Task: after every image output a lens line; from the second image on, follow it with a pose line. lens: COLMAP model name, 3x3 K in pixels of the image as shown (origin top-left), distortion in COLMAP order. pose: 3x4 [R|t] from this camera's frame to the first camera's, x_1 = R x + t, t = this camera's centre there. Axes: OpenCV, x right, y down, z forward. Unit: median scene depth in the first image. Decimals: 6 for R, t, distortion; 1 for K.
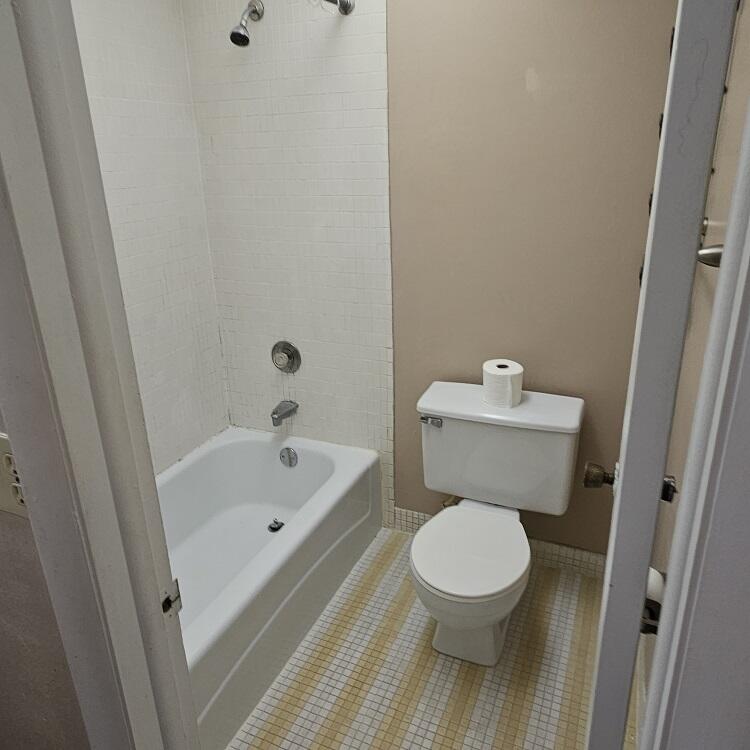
lens RADIAL K [[603.2, 0, 375.5], [0, 603.2, 374.7], [0, 0, 1]] dist [-0.002939, -0.000864]
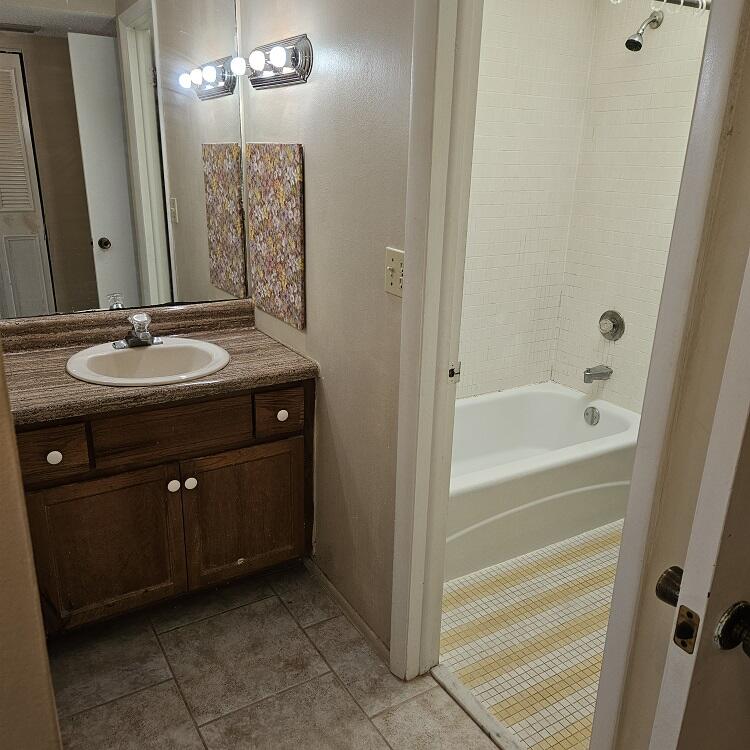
lens RADIAL K [[667.9, 0, 372.6], [0, 667.9, 375.4], [0, 0, 1]] dist [0.065579, -0.036239]
pose [[0.813114, 0.225490, -0.536656, 0.181915], [-0.247935, 0.968274, 0.031186, 0.131447], [0.526663, 0.107698, 0.843225, -0.274449]]
